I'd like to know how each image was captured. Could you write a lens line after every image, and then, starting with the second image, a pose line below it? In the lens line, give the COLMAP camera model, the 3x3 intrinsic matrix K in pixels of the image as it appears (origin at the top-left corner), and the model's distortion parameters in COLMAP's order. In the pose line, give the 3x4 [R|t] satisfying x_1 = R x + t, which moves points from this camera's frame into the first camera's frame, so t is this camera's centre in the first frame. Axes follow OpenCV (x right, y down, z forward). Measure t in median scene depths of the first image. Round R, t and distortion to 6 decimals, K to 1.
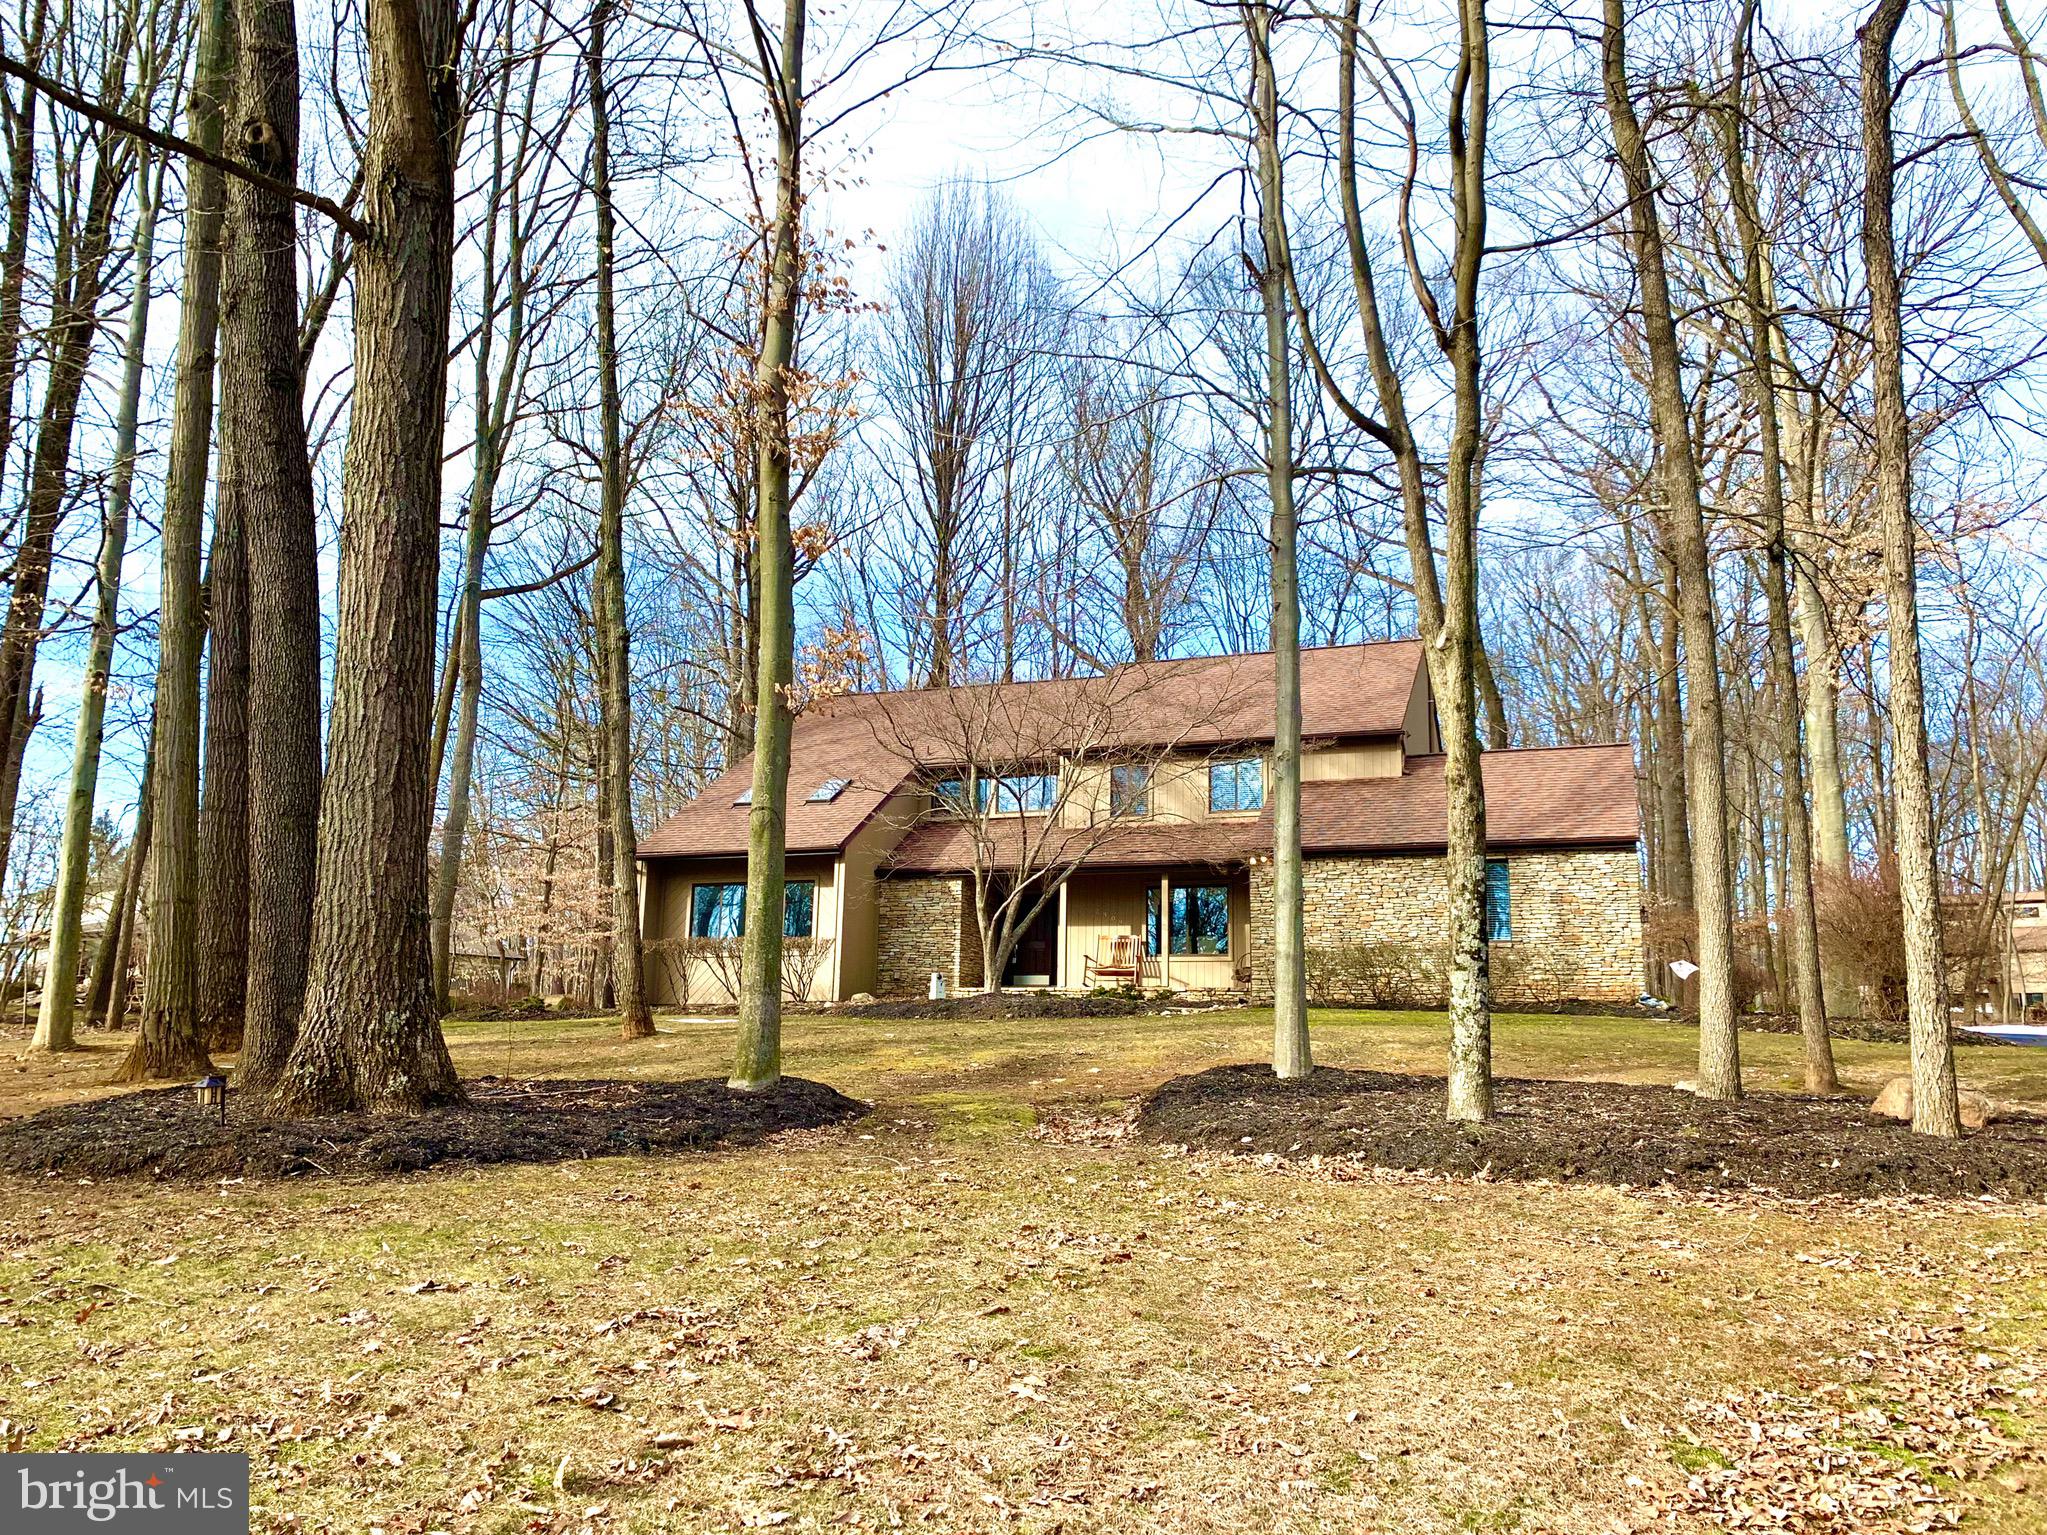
lens RADIAL K [[1559.6, 0, 1013.7], [0, 1559.6, 763.7], [0, 0, 1]] dist [0.042713, 0.007020]
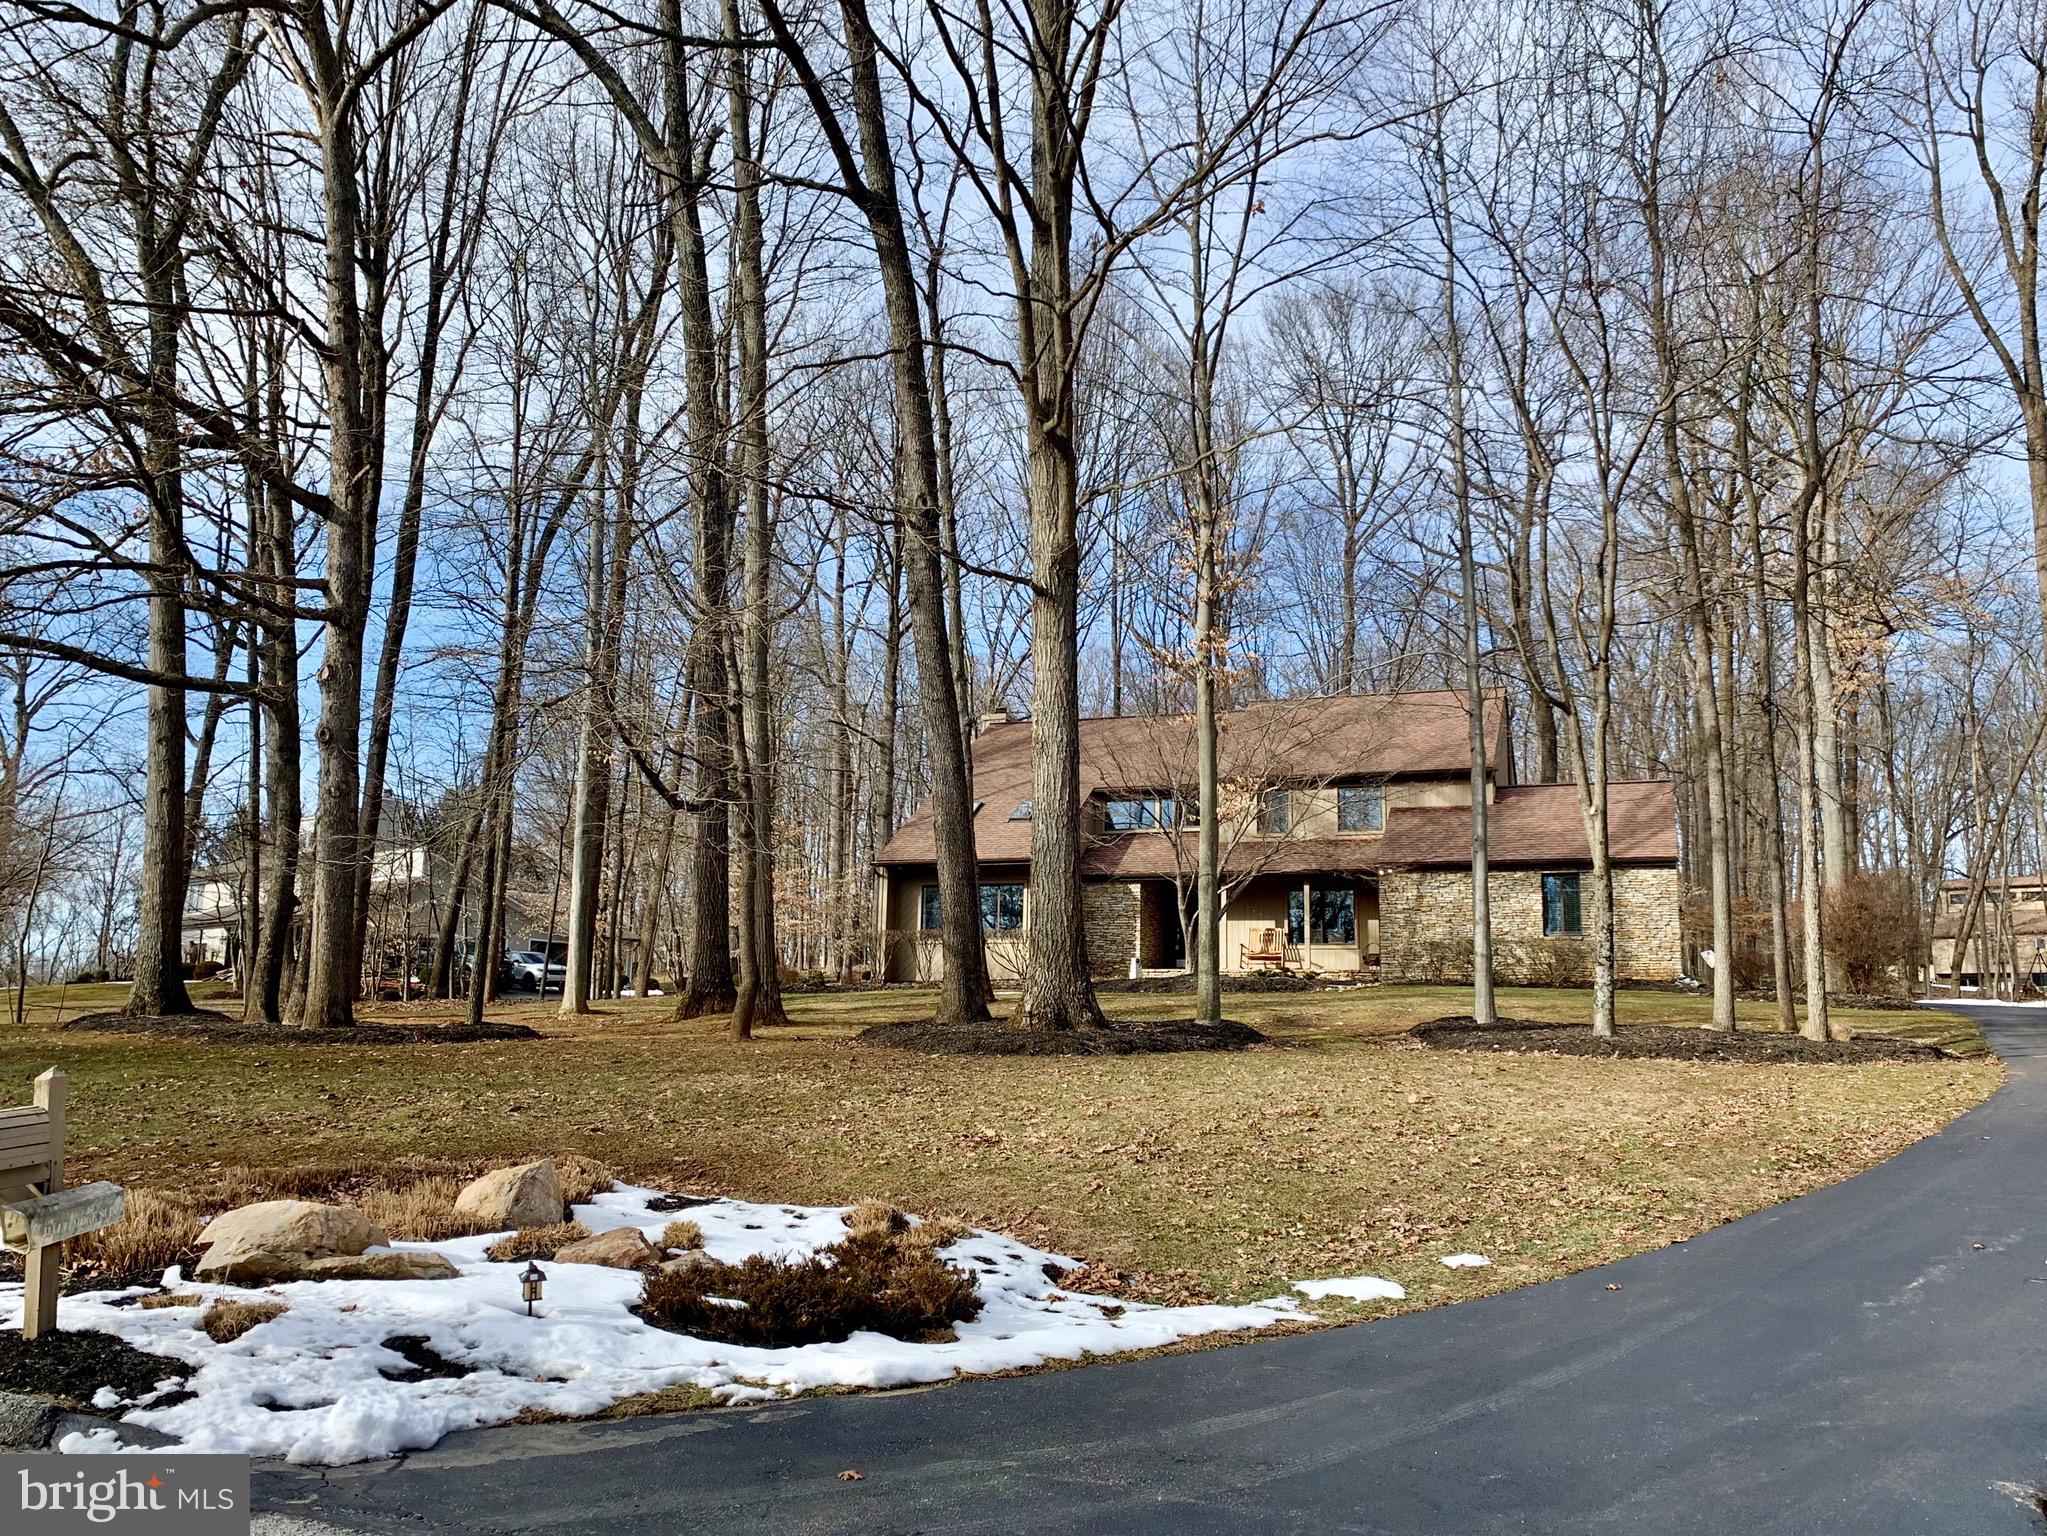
lens RADIAL K [[1698.6, 0, 1023.5], [0, 1698.6, 768.0], [0, 0, 1]] dist [0.044963, -0.010872]
pose [[0.999885, 0.002999, 0.014874, -0.157666], [-0.003409, 0.999613, 0.027597, -0.059374], [-0.014785, -0.027644, 0.999508, -0.385658]]
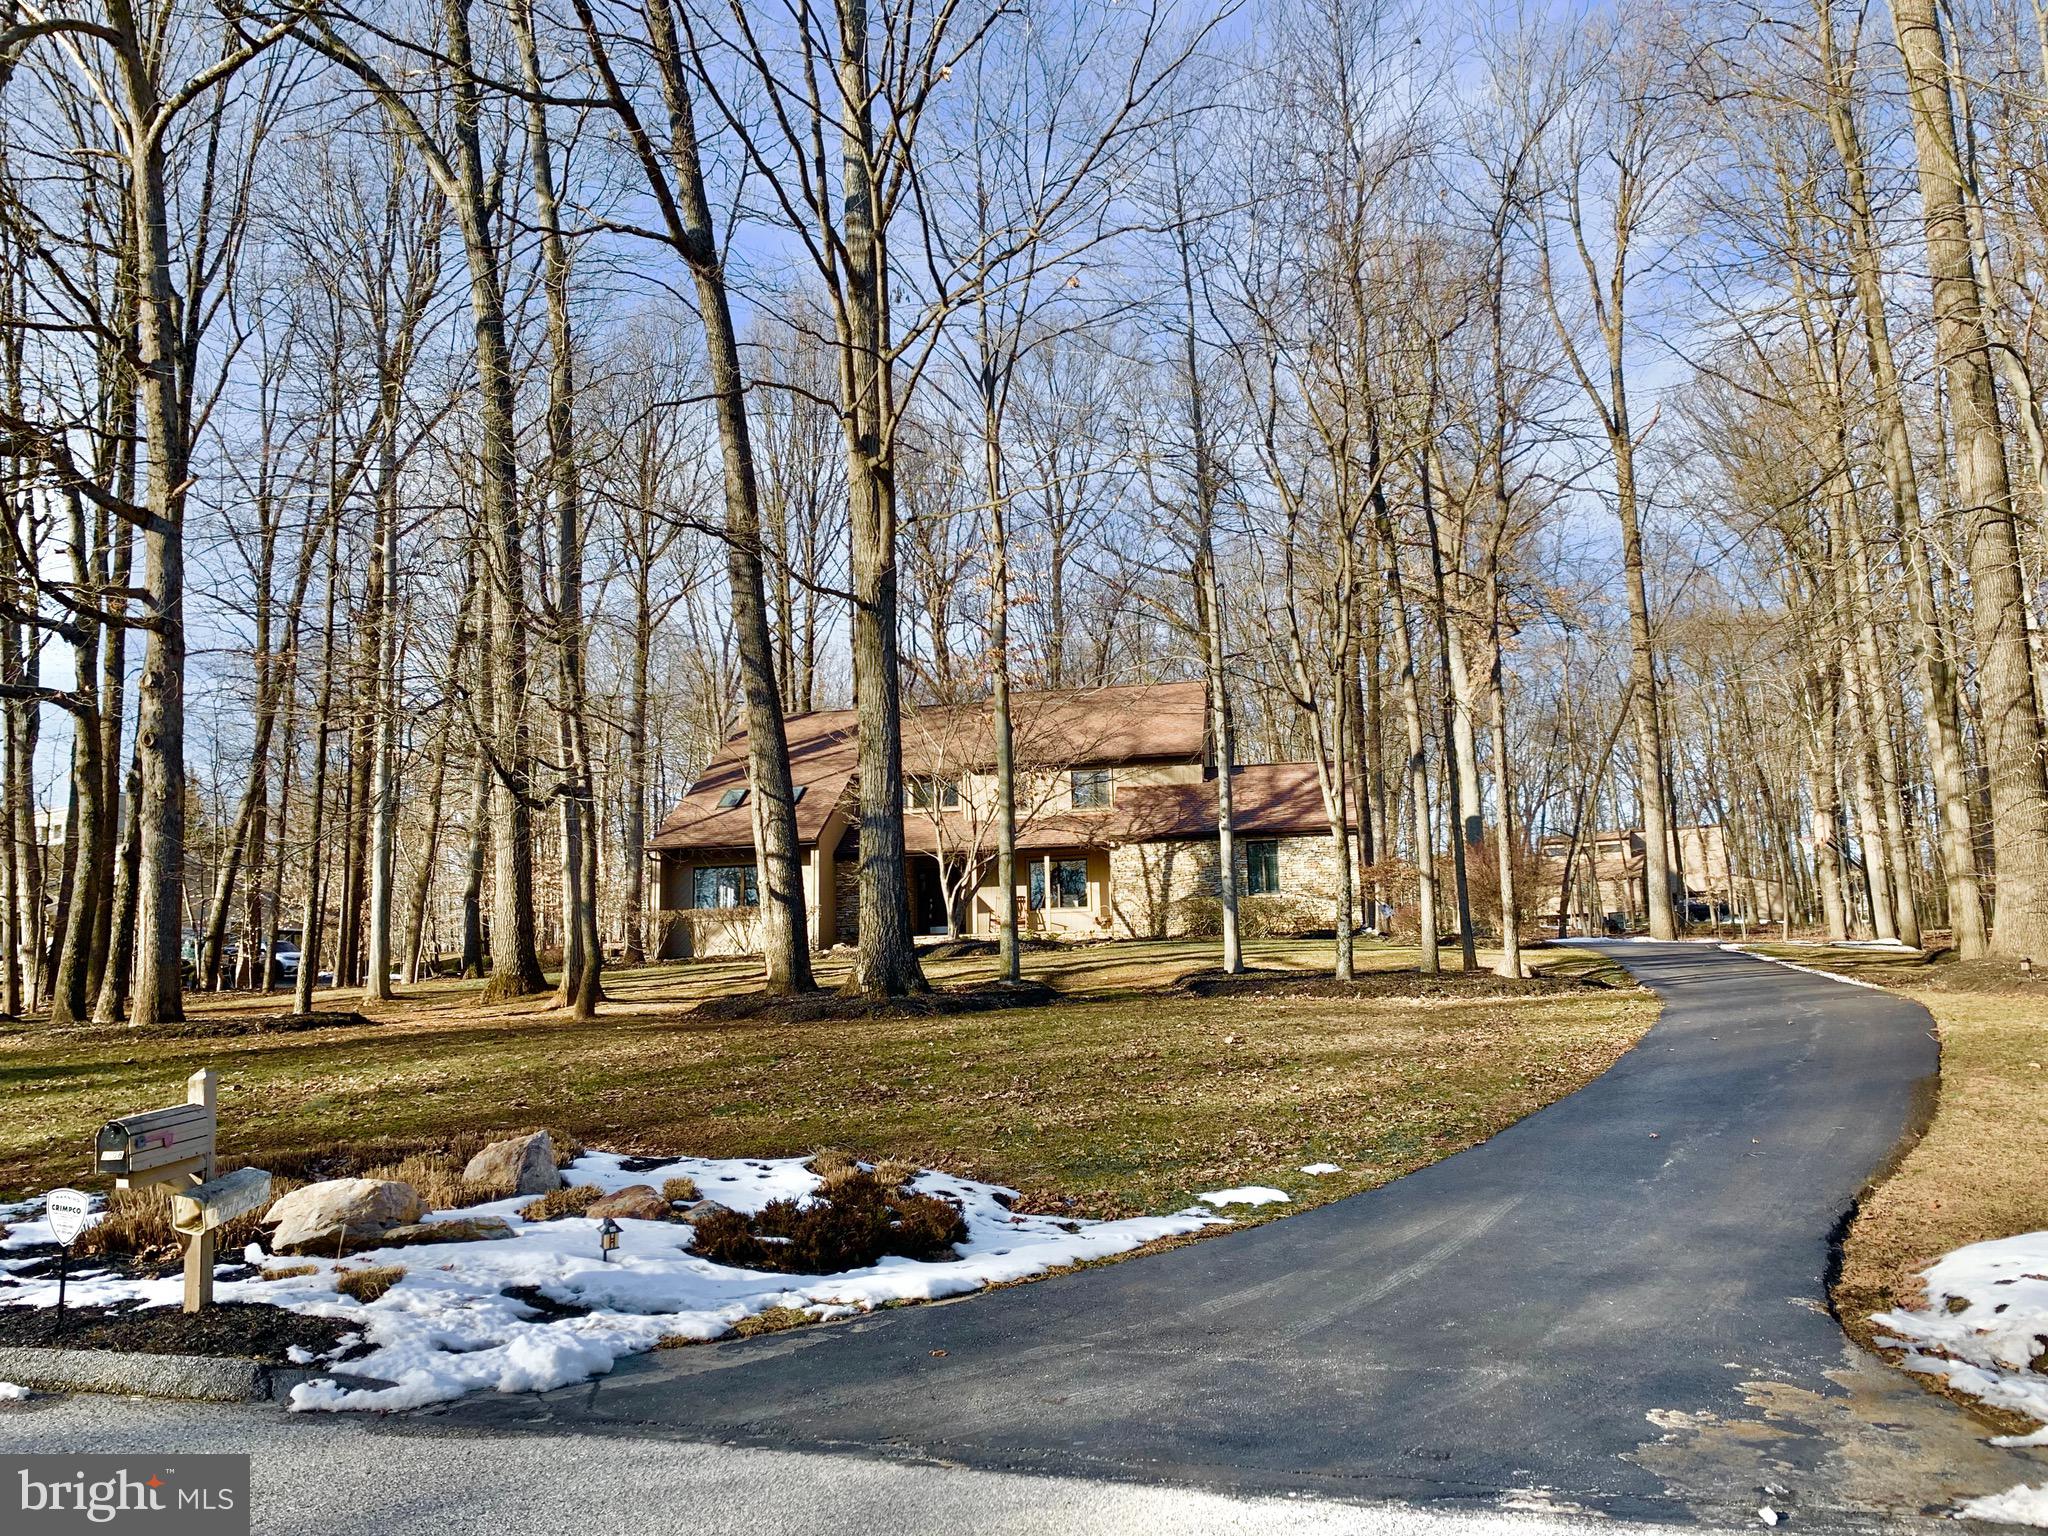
lens RADIAL K [[1560.4, 0, 1014.2], [0, 1560.4, 764.2], [0, 0, 1]] dist [0.042713, 0.007020]
pose [[0.981045, -0.013024, 0.193342, -0.213965], [0.005816, 0.999268, 0.037802, -0.066791], [-0.193693, -0.035961, 0.980403, -0.409773]]
